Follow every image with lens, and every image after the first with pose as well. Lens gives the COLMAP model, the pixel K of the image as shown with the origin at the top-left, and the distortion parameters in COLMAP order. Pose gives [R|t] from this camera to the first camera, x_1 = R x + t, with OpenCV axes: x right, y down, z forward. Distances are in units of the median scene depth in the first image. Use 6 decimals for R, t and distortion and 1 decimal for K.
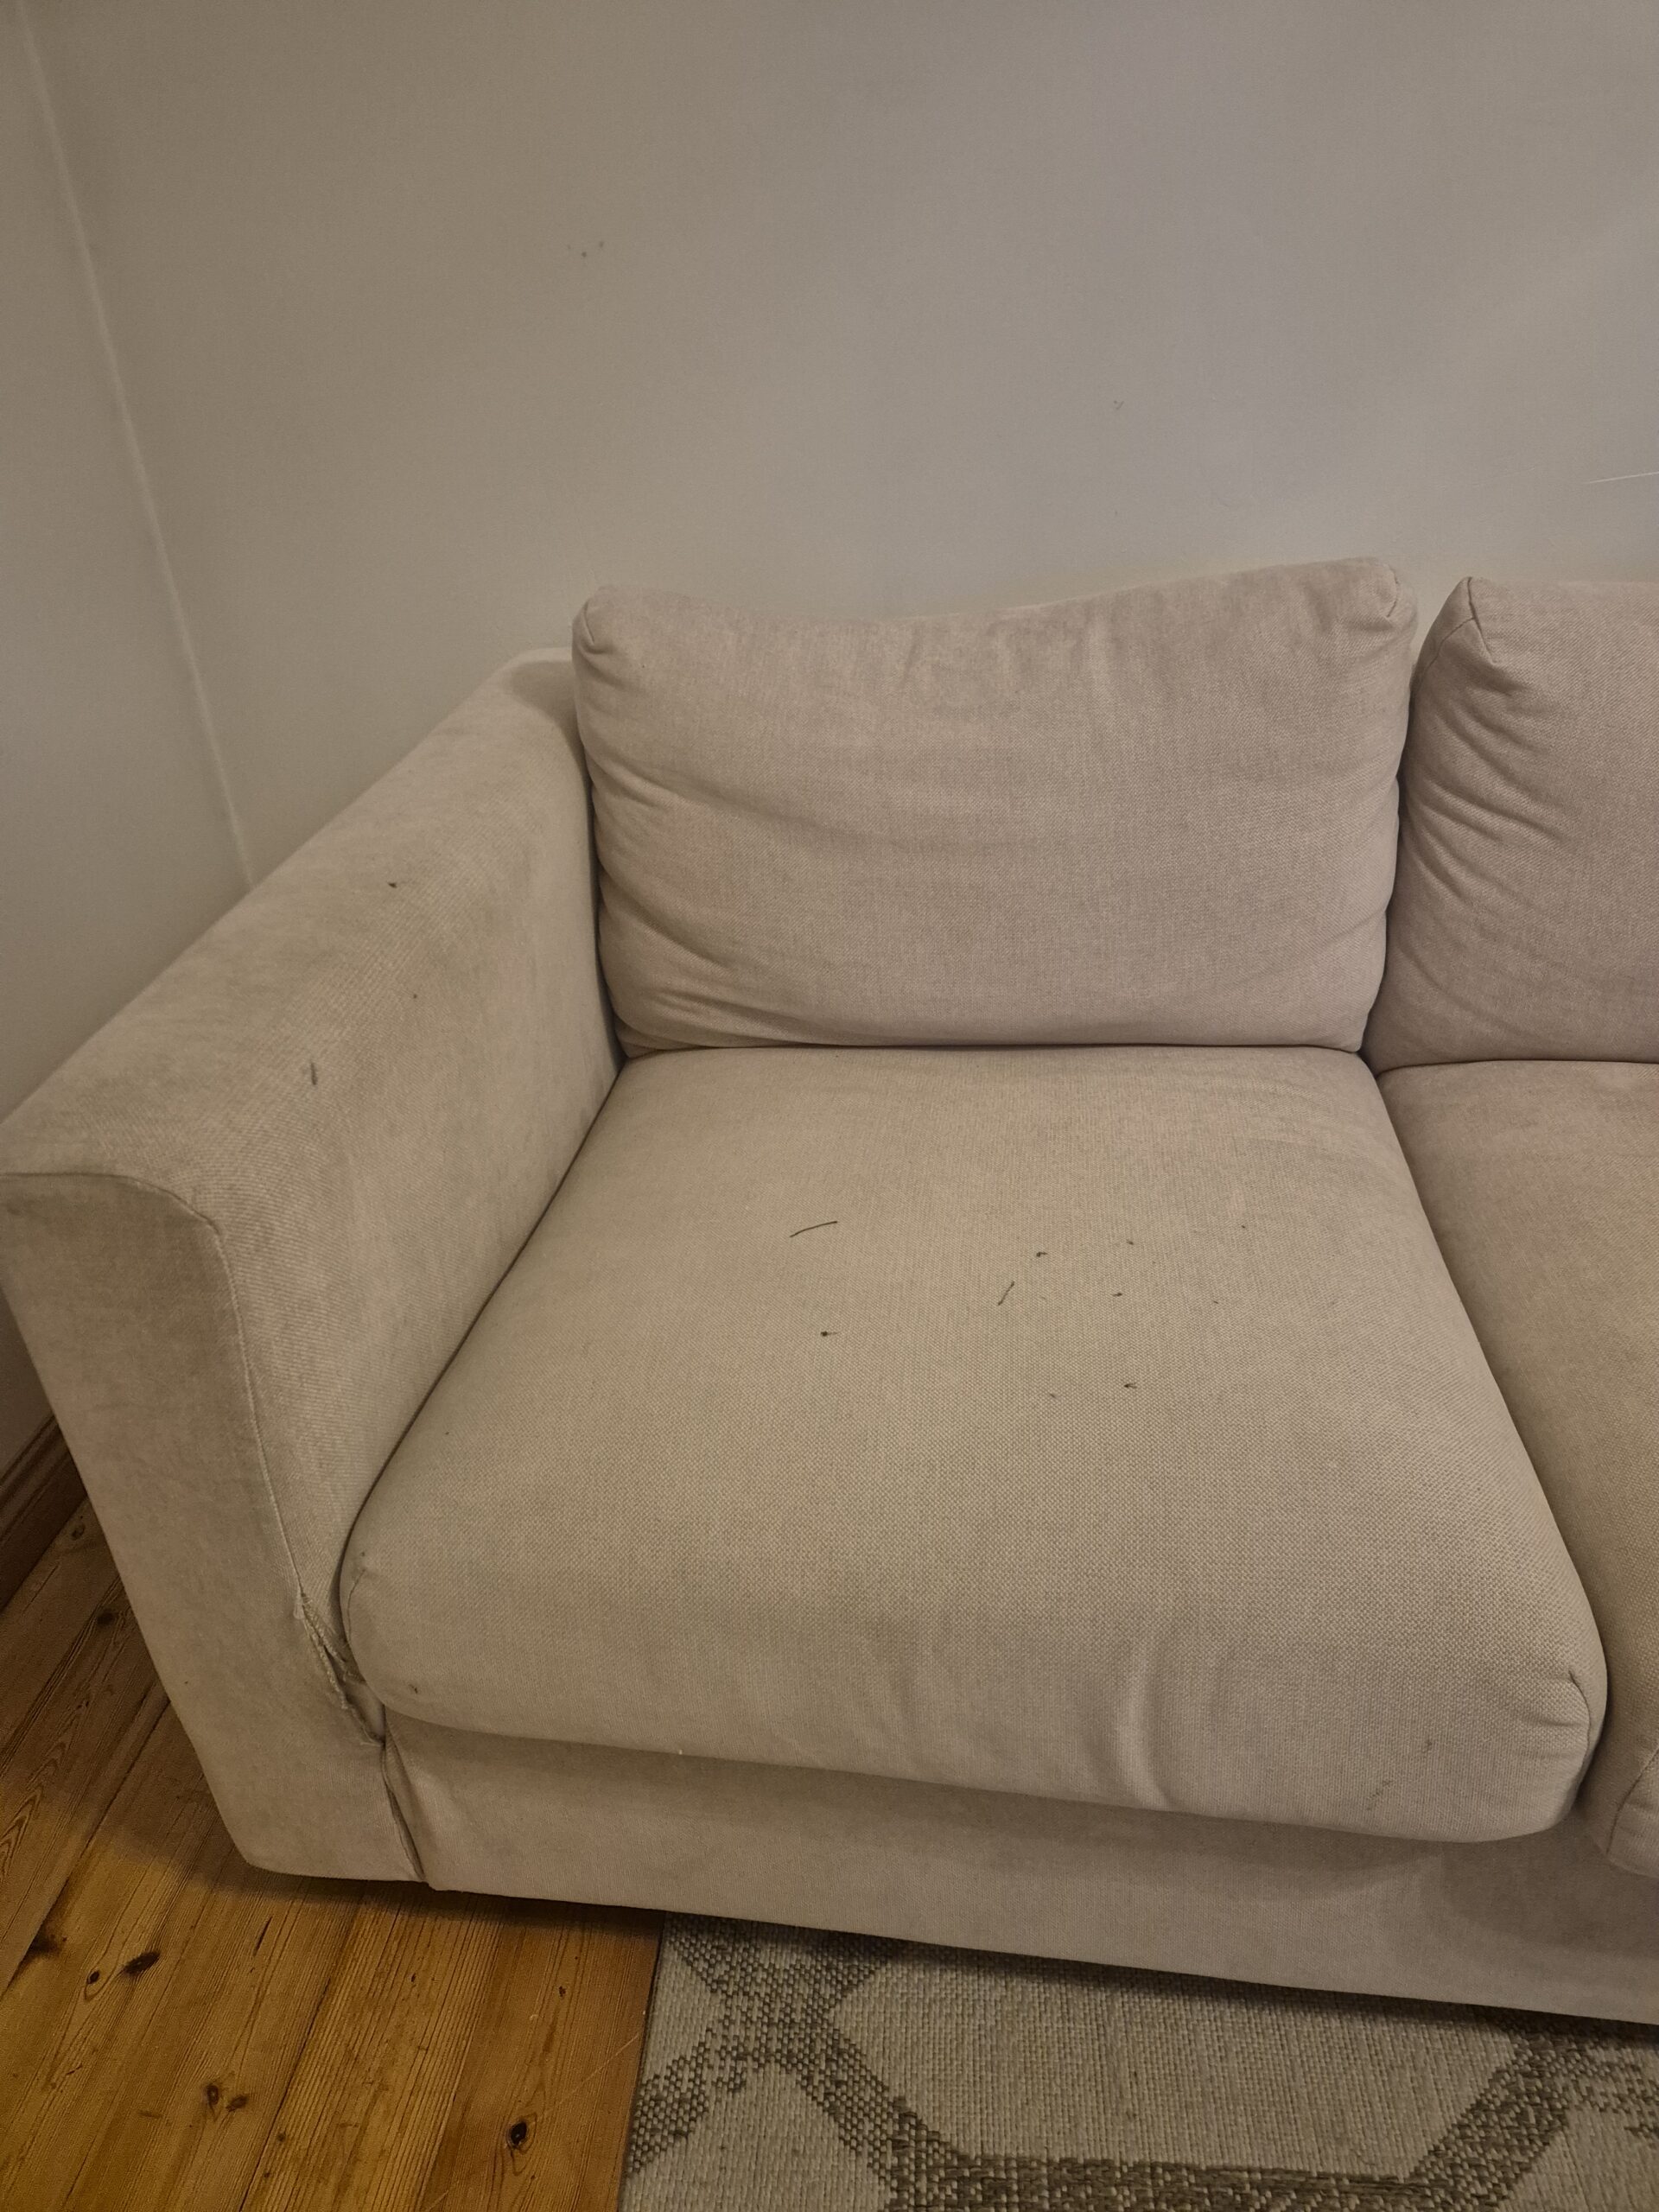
lens RADIAL K [[1479.4, 0, 840.2], [0, 1479.4, 1096.5], [0, 0, 1]] dist [0.065703, -0.054359]
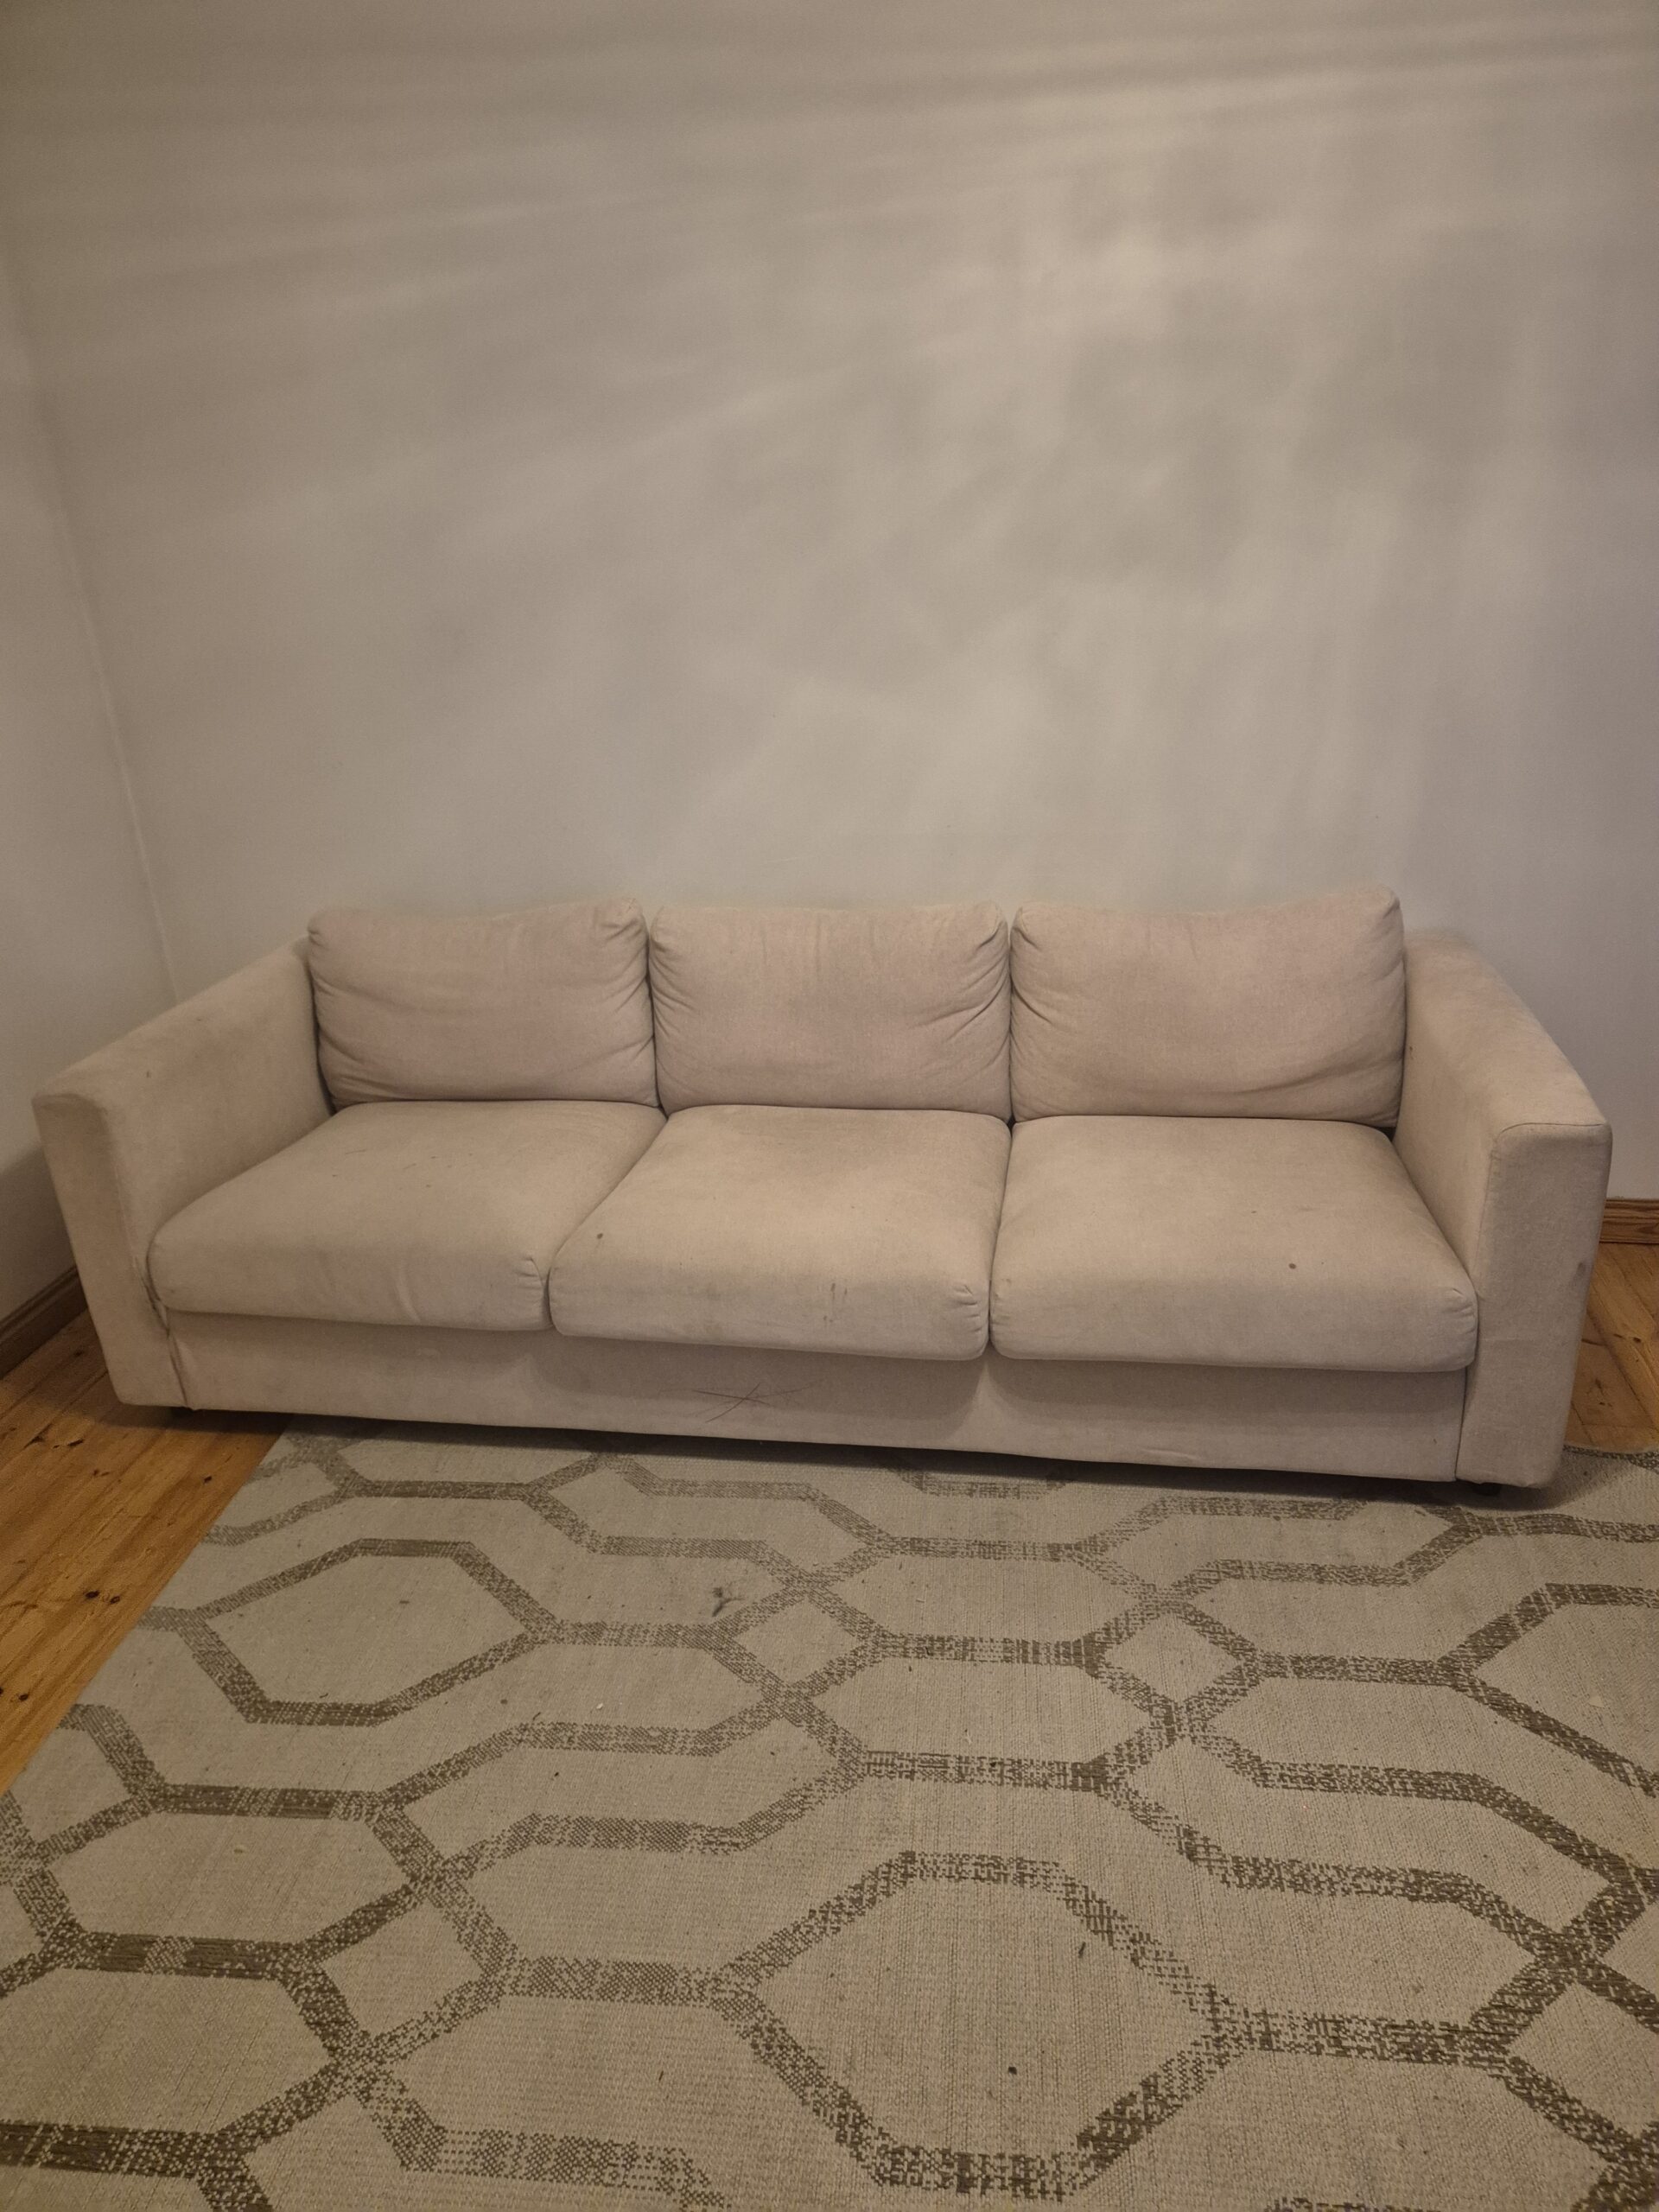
lens RADIAL K [[1479.4, 0, 848.7], [0, 1479.4, 1114.0], [0, 0, 1]] dist [0.065703, -0.054359]
pose [[0.999122, 0.003666, -0.041732, 0.843077], [-0.009596, 0.989705, -0.142799, 0.341862], [0.040779, 0.143074, 0.988872, -1.367606]]
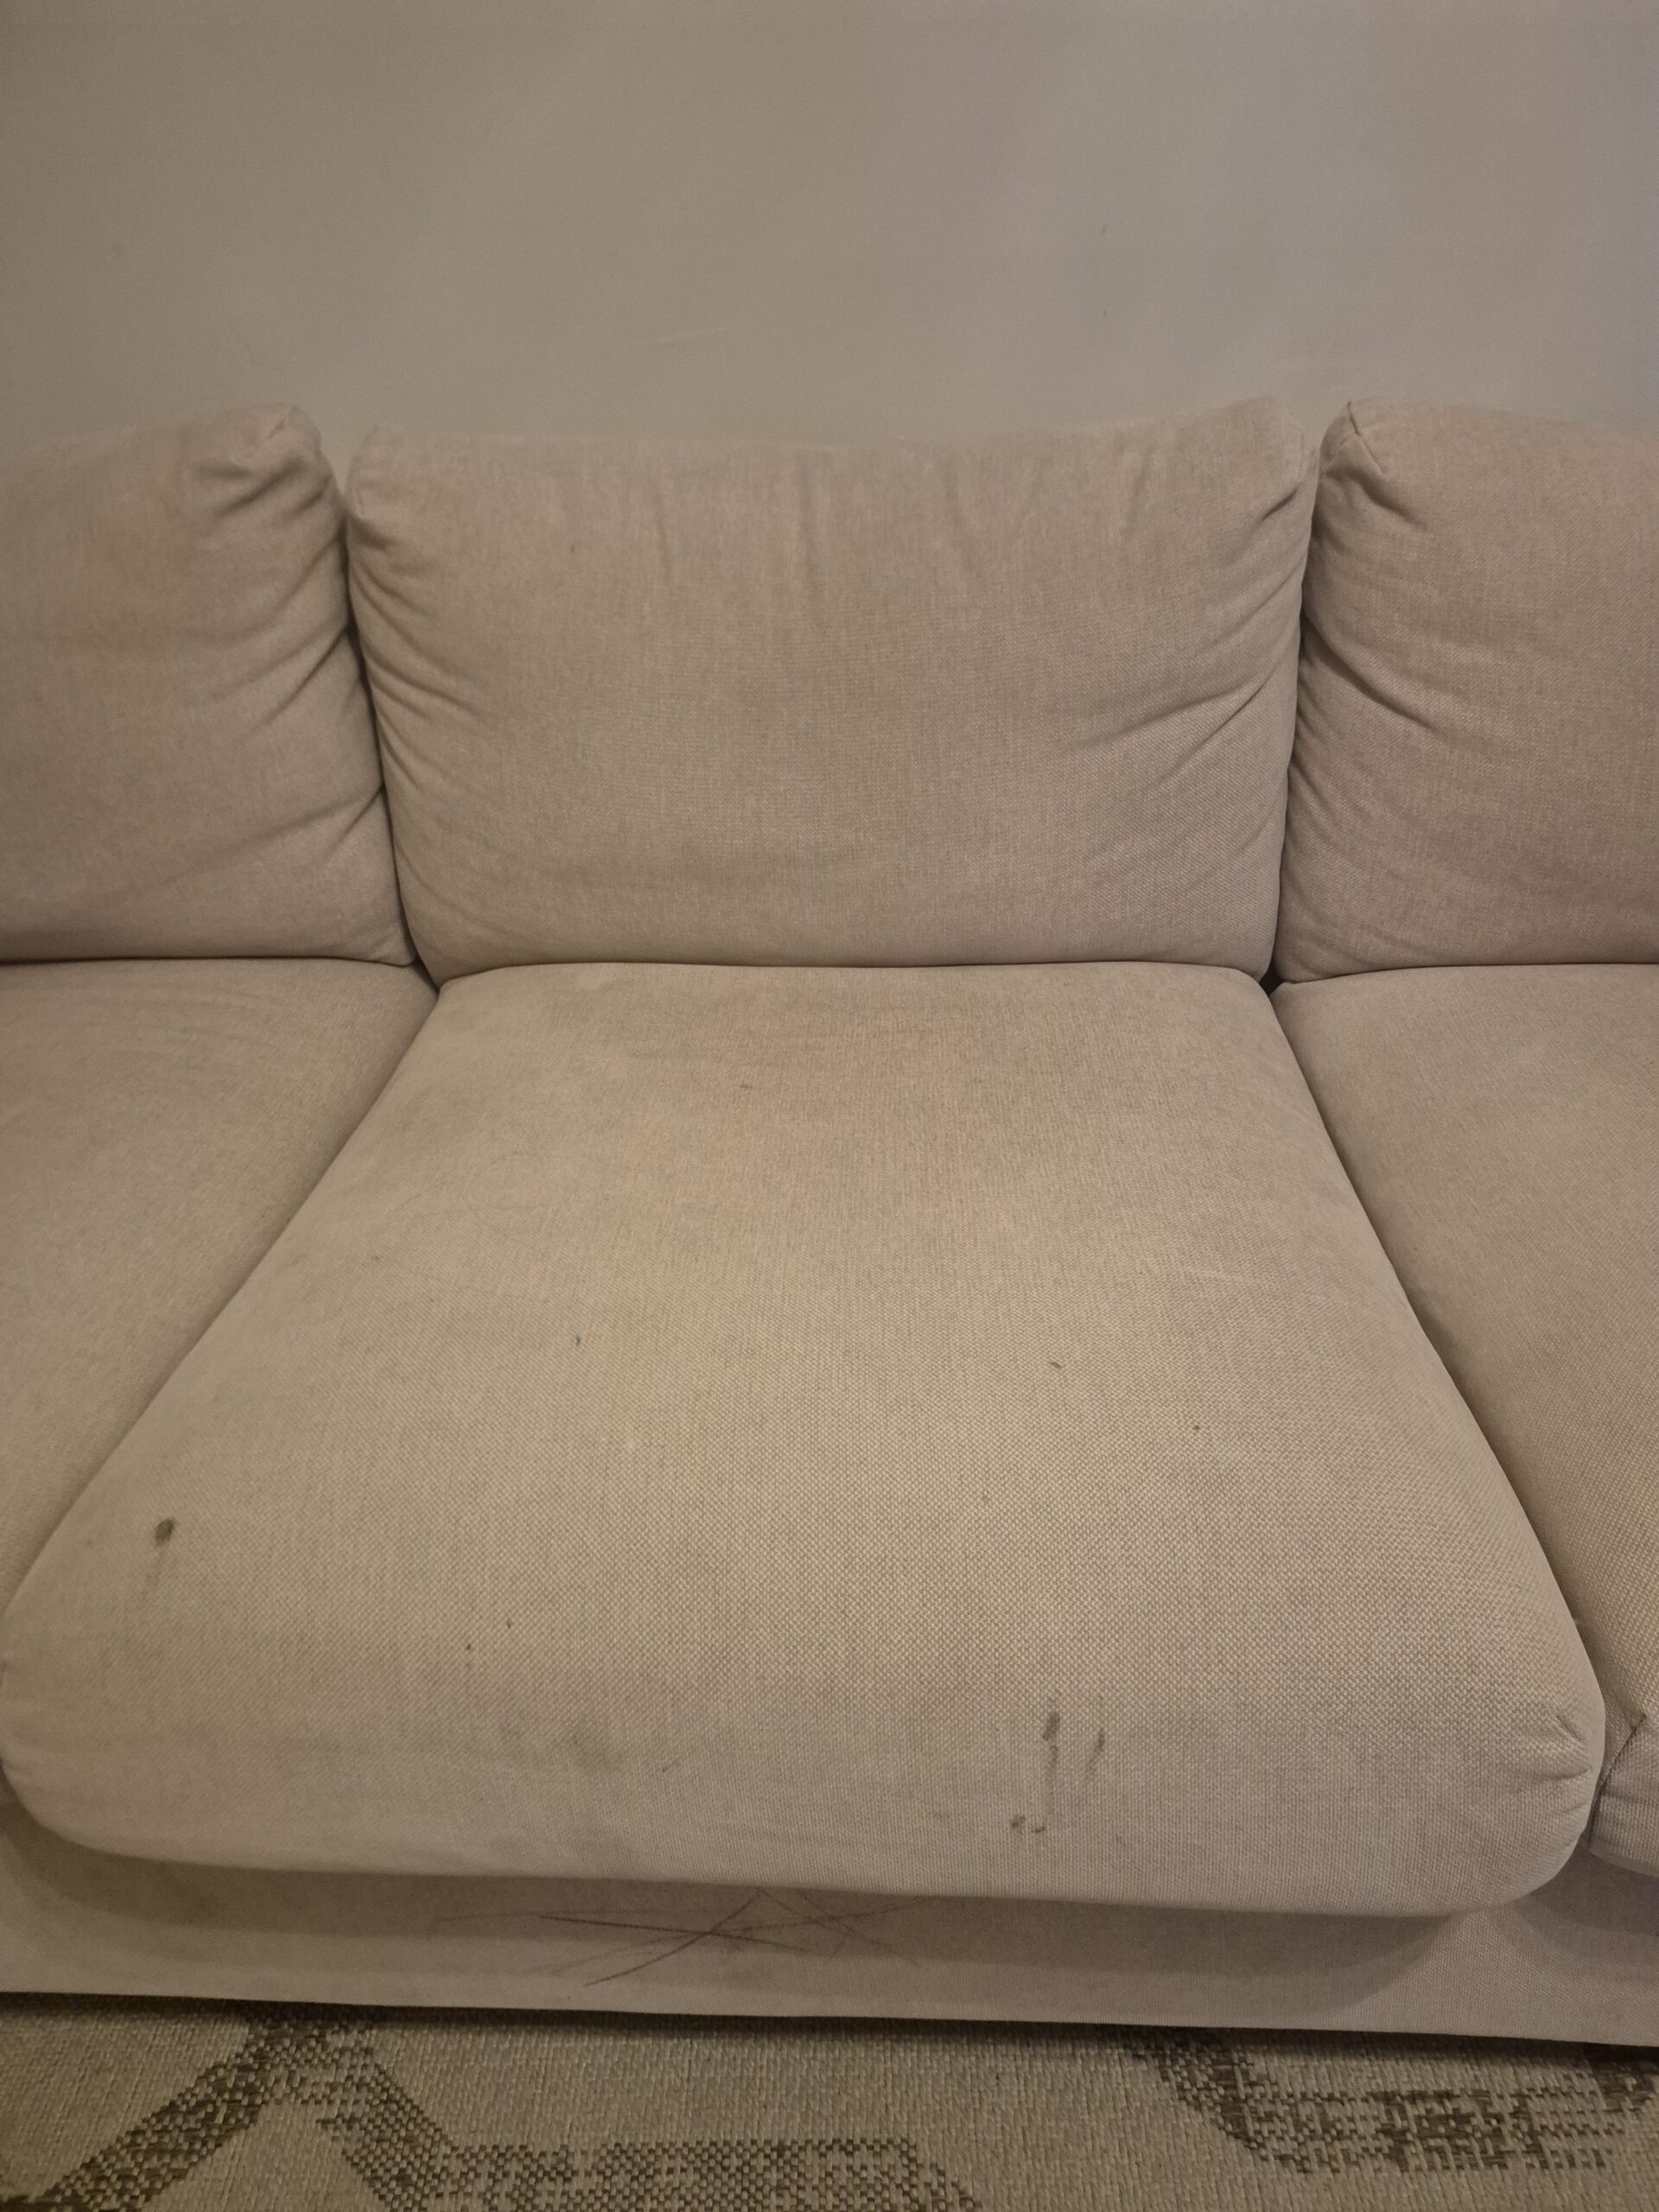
lens RADIAL K [[1479.4, 0, 851.3], [0, 1479.4, 1112.6], [0, 0, 1]] dist [0.065703, -0.054359]
pose [[0.997314, -0.034445, 0.064635, 0.645388], [0.032895, 0.999149, 0.024903, 0.055521], [-0.065437, -0.022710, 0.997598, 0.074190]]
